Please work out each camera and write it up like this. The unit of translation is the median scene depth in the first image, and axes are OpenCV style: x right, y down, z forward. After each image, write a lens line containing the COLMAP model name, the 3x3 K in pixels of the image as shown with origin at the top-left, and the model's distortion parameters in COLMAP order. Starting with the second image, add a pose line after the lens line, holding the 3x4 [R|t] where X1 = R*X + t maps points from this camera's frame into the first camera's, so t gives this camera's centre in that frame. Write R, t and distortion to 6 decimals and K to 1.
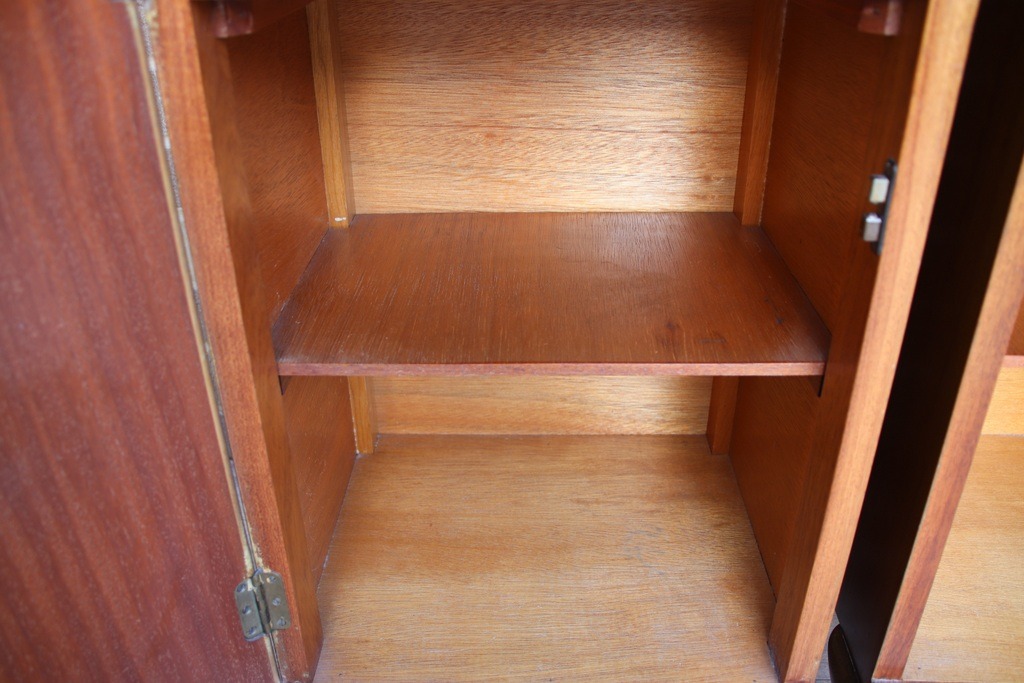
lens RADIAL K [[863.5, 0, 514.5], [0, 863.5, 351.2], [0, 0, 1]] dist [-0.090323, 0.059224]
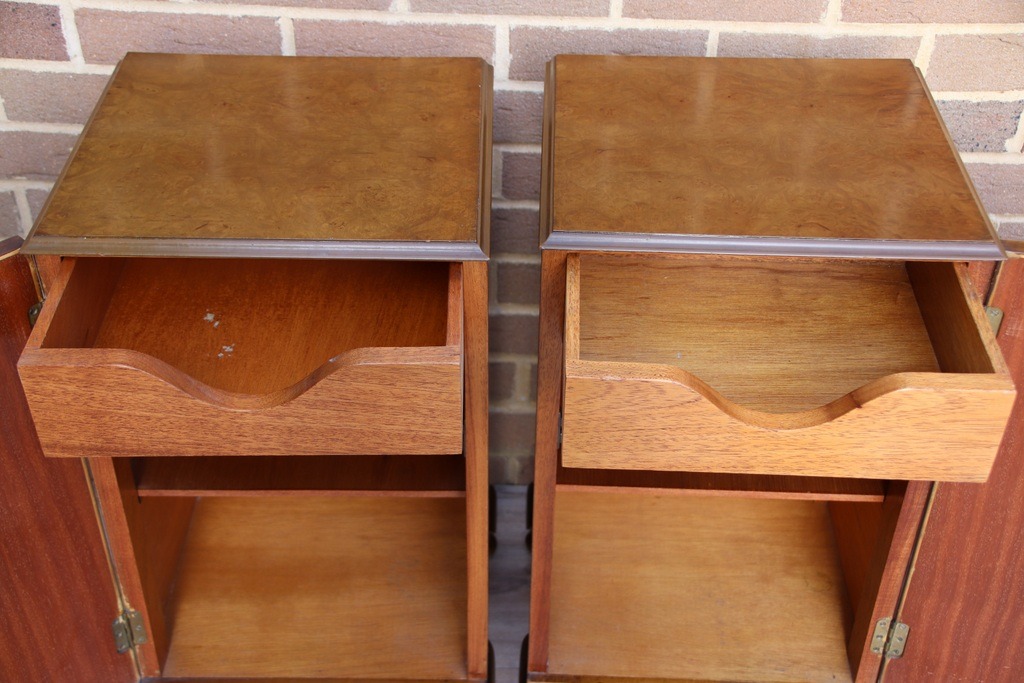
lens RADIAL K [[1355.5, 0, 511.9], [0, 1355.5, 392.8], [0, 0, 1]] dist [0.211157, 0.000000]
pose [[0.999555, 0.003246, 0.029655, 0.310015], [-0.008728, 0.982388, 0.186651, -0.570964], [-0.028527, -0.186827, 0.981979, -1.345738]]
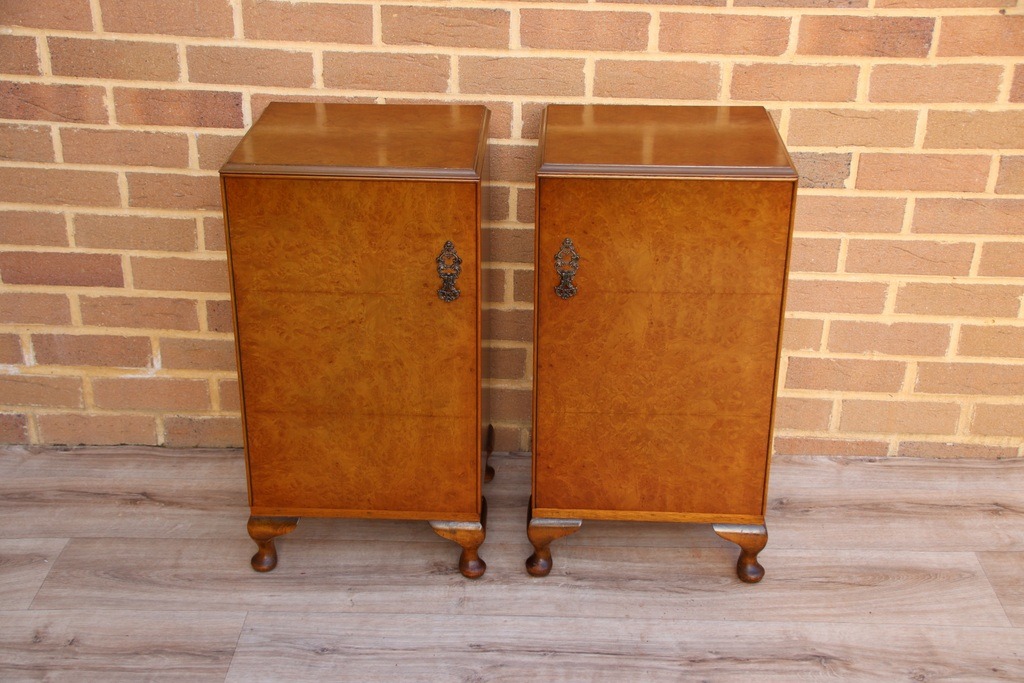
lens RADIAL K [[1355.5, 0, 514.4], [0, 1355.5, 363.1], [0, 0, 1]] dist [0.211157, 0.000000]
pose [[0.999756, 0.011263, 0.019028, 0.289364], [-0.010099, 0.998134, -0.060222, 0.202220], [-0.019671, 0.060015, 0.998004, -2.639930]]
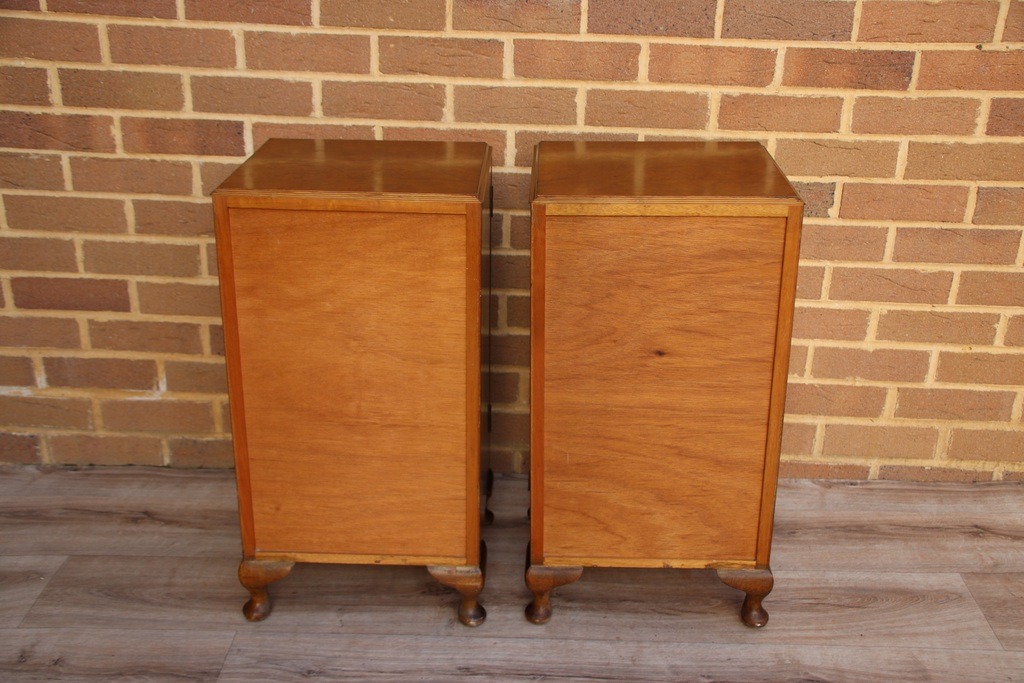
lens RADIAL K [[1134.4, 0, 515.2], [0, 1134.4, 359.9], [0, 0, 1]] dist [0.091439, 0.000000]
pose [[0.999730, 0.016605, 0.016246, 0.332575], [-0.014851, 0.994603, -0.102688, 0.233796], [-0.017864, 0.102419, 0.994581, -2.052553]]
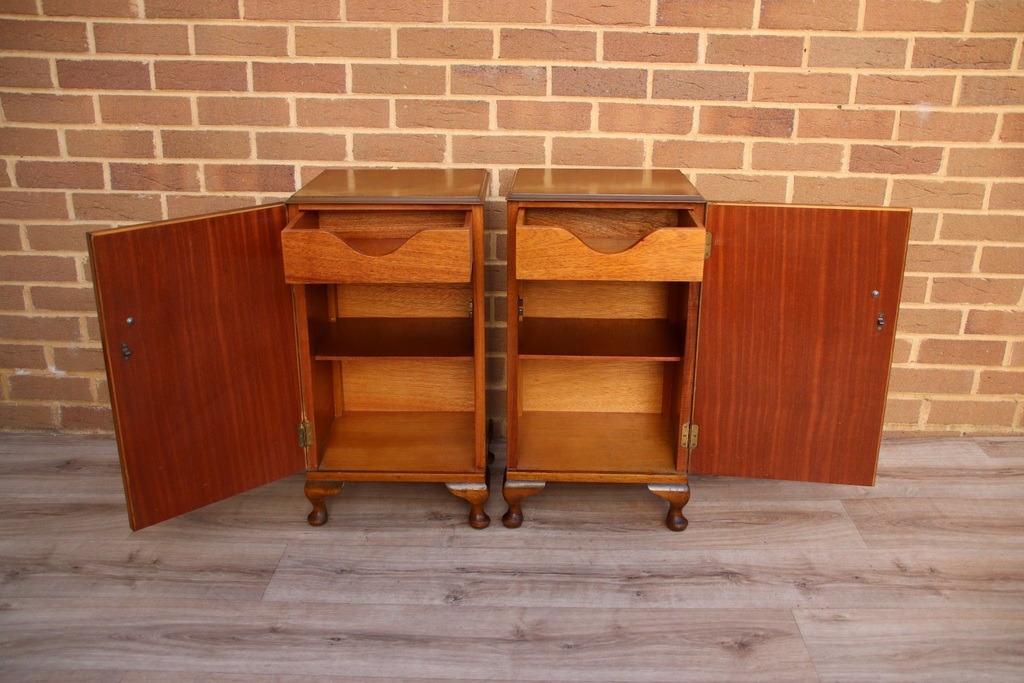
lens RADIAL K [[945.7, 0, 511.7], [0, 945.7, 349.7], [0, 0, 1]] dist [-0.024261, 0.000000]
pose [[0.999910, 0.008050, 0.010726, 0.390257], [-0.006147, 0.985947, -0.166945, 0.516678], [-0.011919, 0.166864, 0.985908, -2.284316]]
